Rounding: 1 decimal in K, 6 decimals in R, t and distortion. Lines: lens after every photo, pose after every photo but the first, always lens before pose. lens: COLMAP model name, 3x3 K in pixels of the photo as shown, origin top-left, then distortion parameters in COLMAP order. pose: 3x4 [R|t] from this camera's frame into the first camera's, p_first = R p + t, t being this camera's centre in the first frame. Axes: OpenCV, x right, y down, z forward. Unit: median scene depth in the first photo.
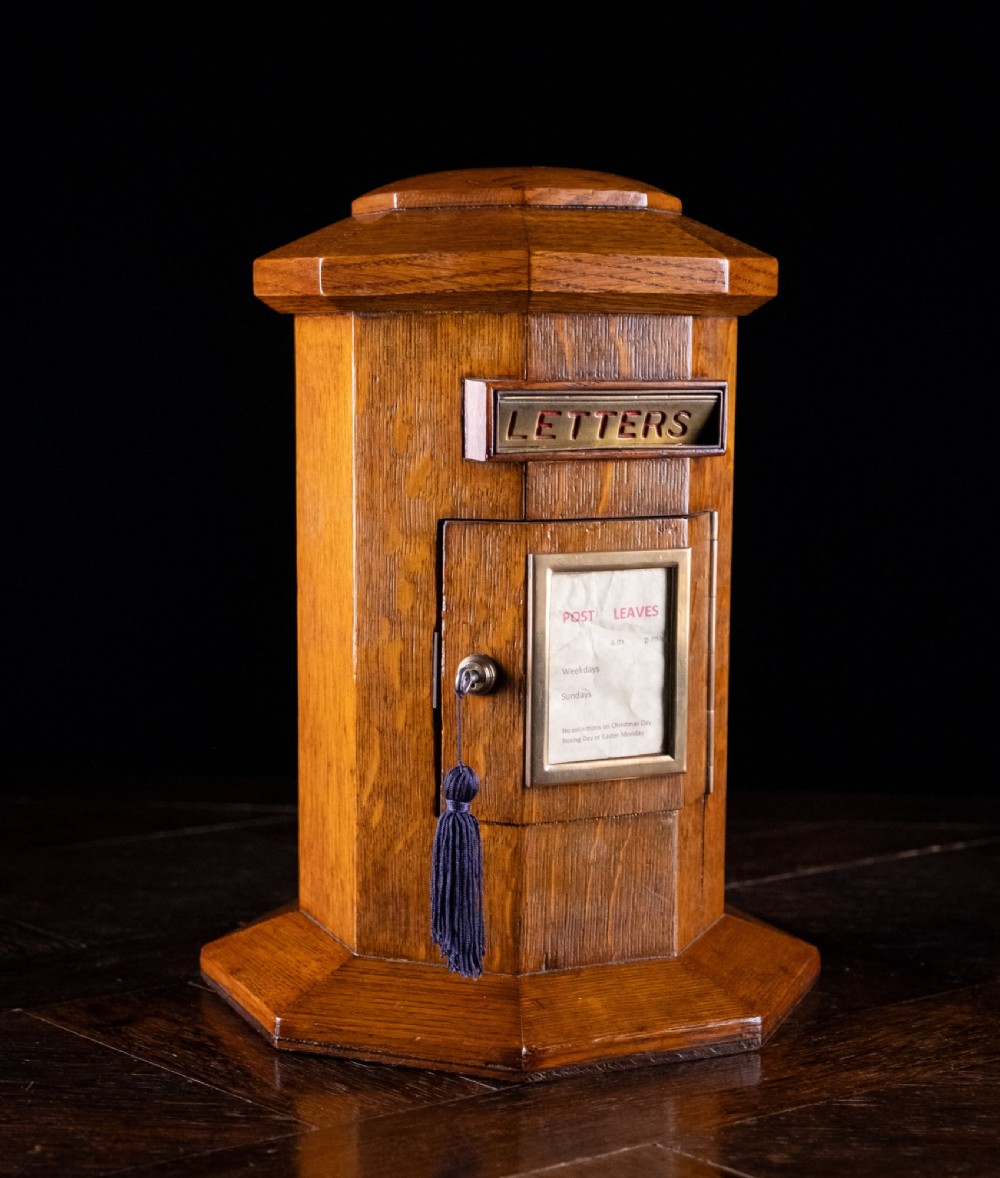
lens RADIAL K [[2218.1, 0, 477.8], [0, 2218.1, 657.8], [0, 0, 1]] dist [0.048529, 0.002375]
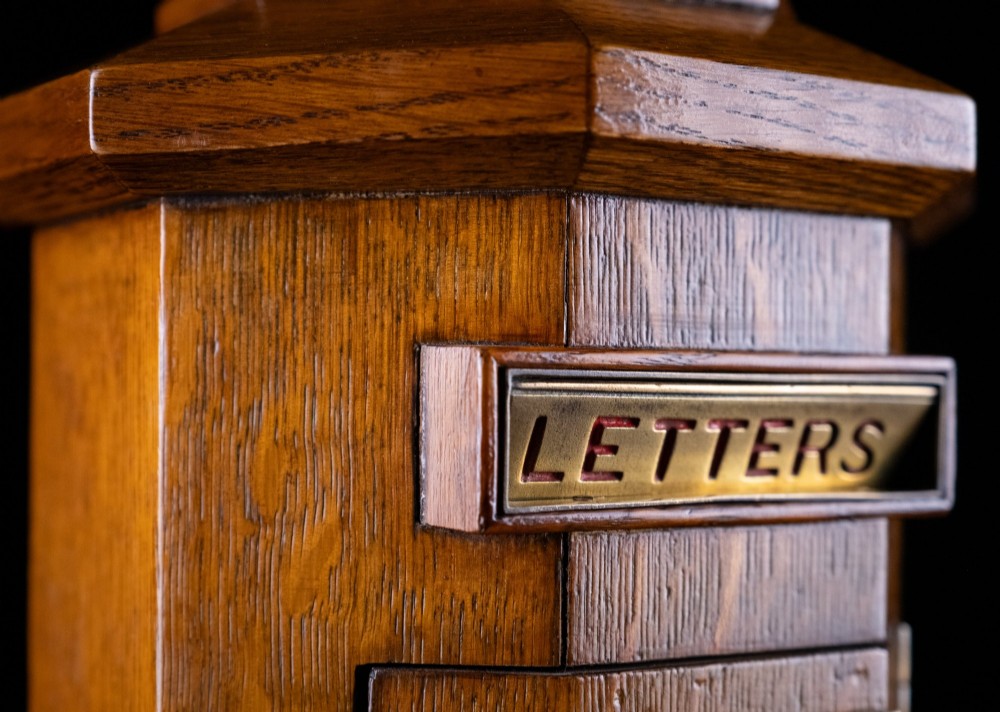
lens RADIAL K [[2010.7, 0, 549.1], [0, 2010.7, 355.1], [0, 0, 1]] dist [-0.077847, -0.281860]
pose [[0.987556, 0.005888, 0.157159, -0.042587], [0.020144, 0.986332, -0.163535, -0.057311], [-0.155974, 0.164666, 0.973939, 0.601089]]
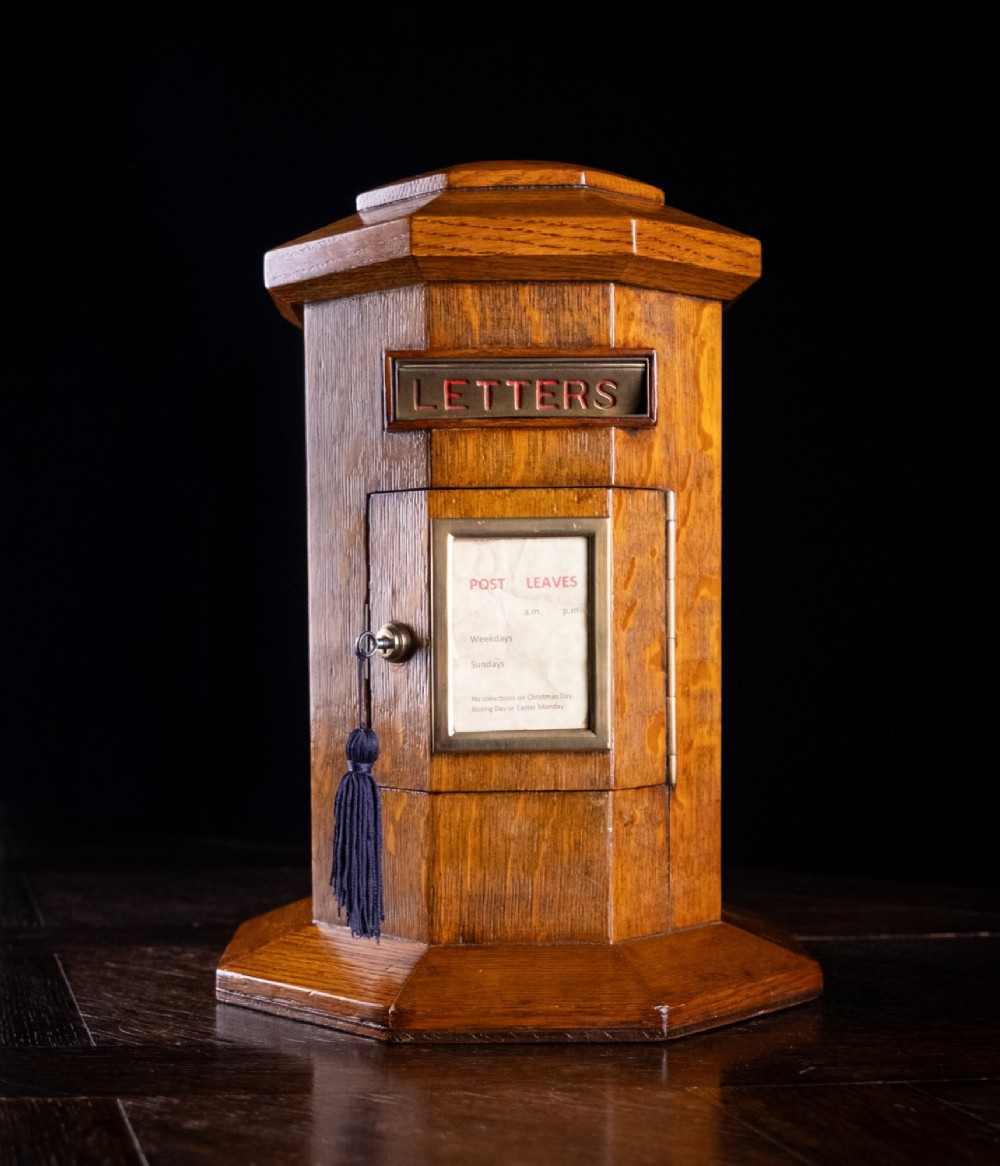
lens RADIAL K [[1862.6, 0, 405.6], [0, 1862.6, 719.2], [0, 0, 1]] dist [-0.034293, 0.026335]
pose [[0.907417, 0.013962, -0.419999, 0.364604], [-0.048063, 0.996338, -0.070721, 0.103028], [0.417473, 0.084360, 0.904765, 0.229969]]
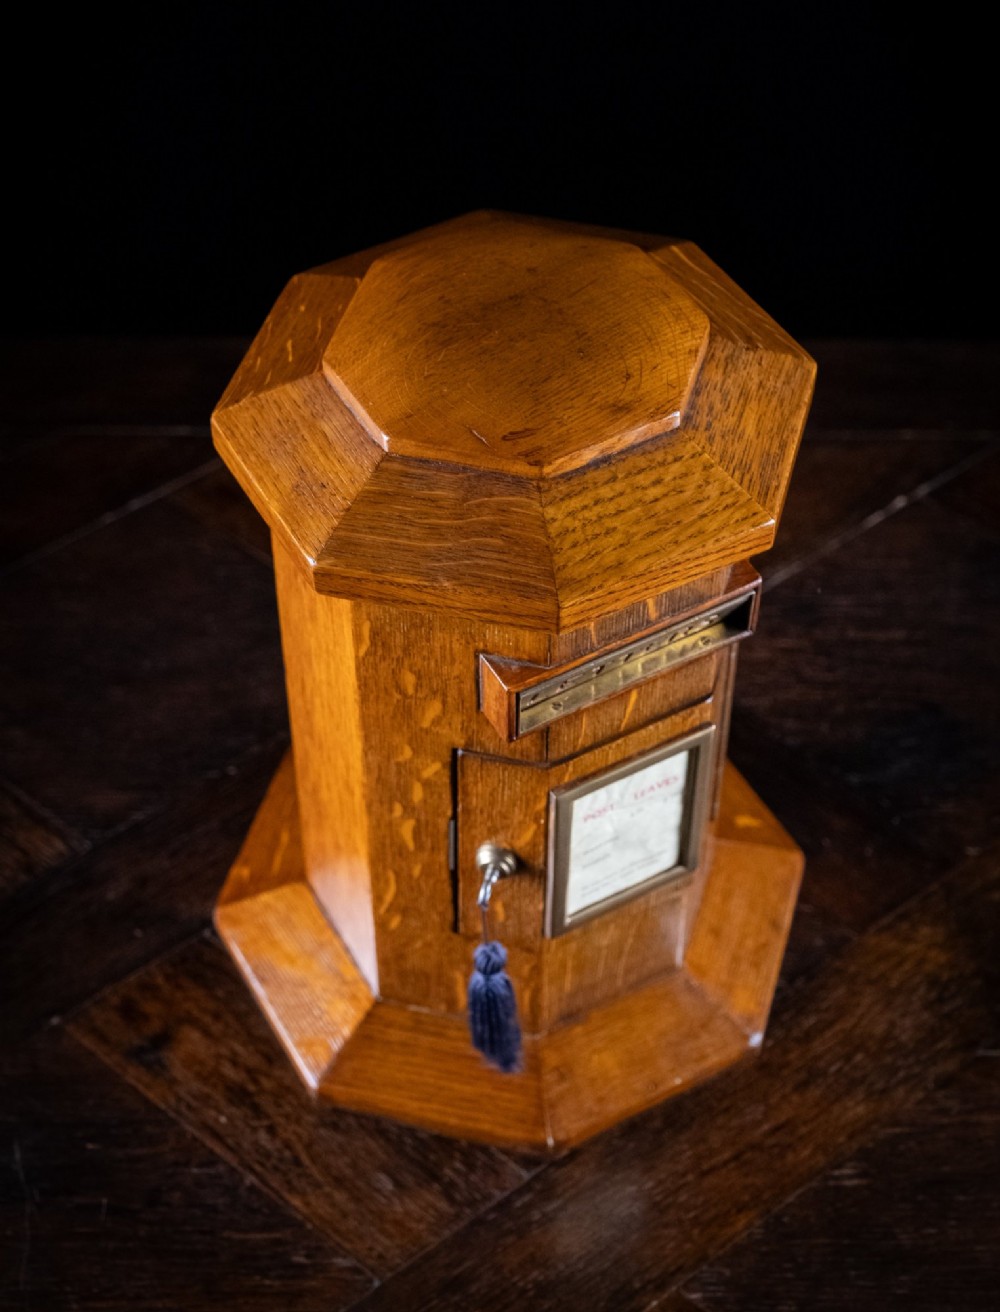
lens RADIAL K [[2190.6, 0, 466.5], [0, 2190.6, 627.1], [0, 0, 1]] dist [0.043582, 0.125839]
pose [[0.996211, -0.072906, 0.047427, -0.051986], [0.027839, 0.783897, 0.620266, -0.678251], [-0.082399, -0.616595, 0.782956, 0.302679]]
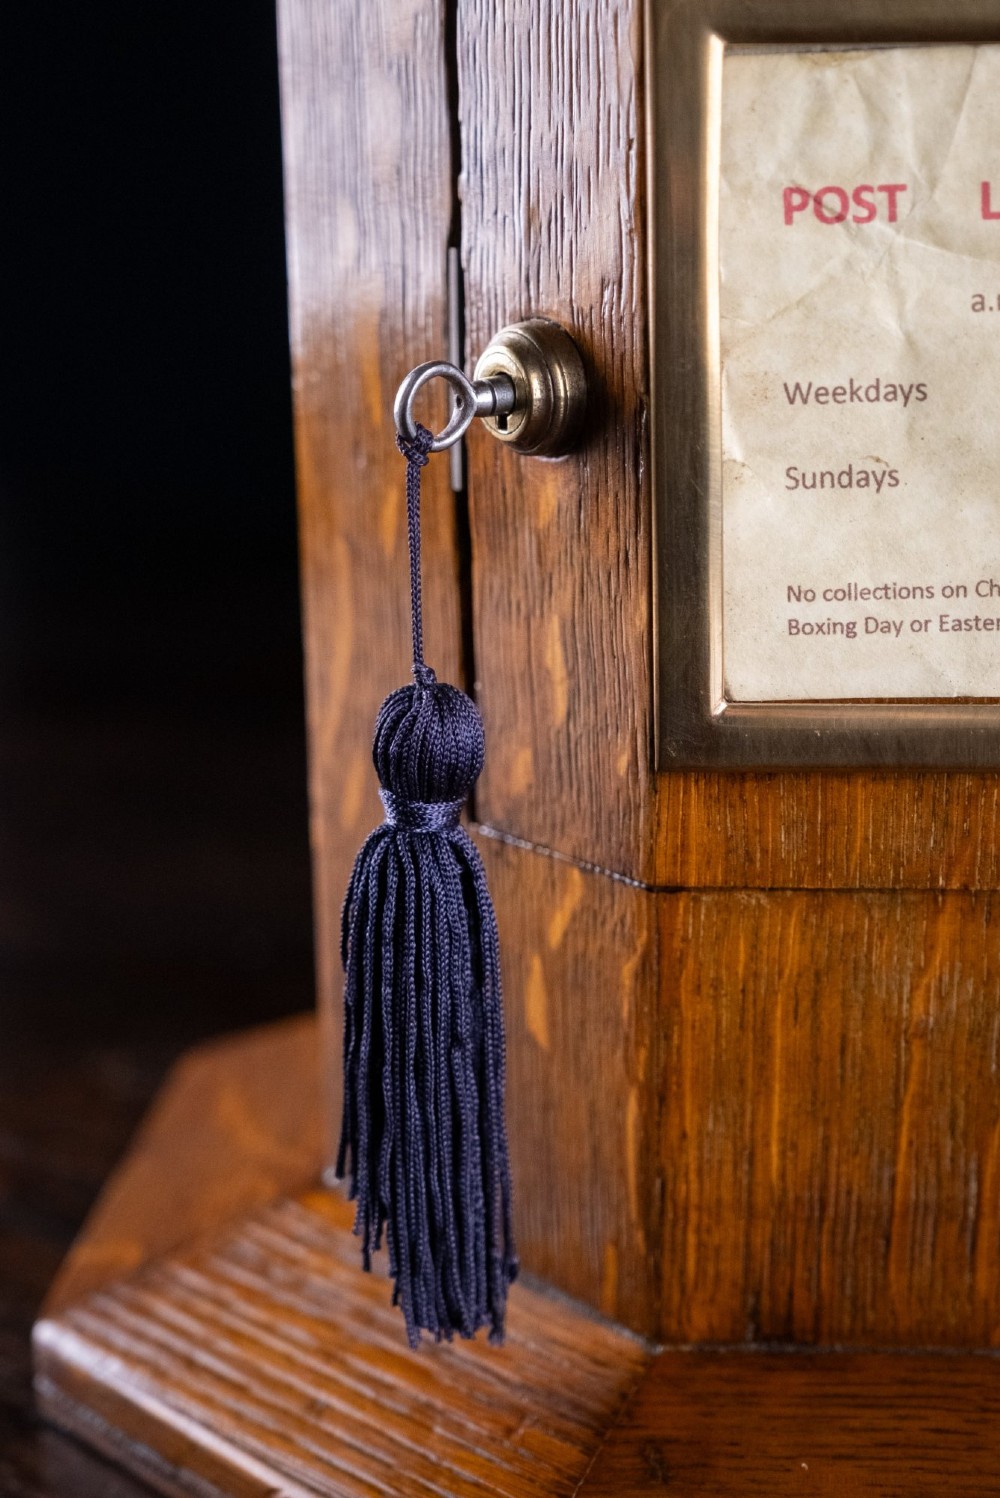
lens RADIAL K [[3085.9, 0, 500.0], [0, 3085.9, 749.0], [0, 0, 1]] dist [-0.061096, -0.124614]
pose [[0.862252, 0.105012, -0.495474, 0.212404], [-0.045779, 0.990424, 0.130246, 0.001523], [0.504406, -0.089623, 0.858803, 0.625793]]
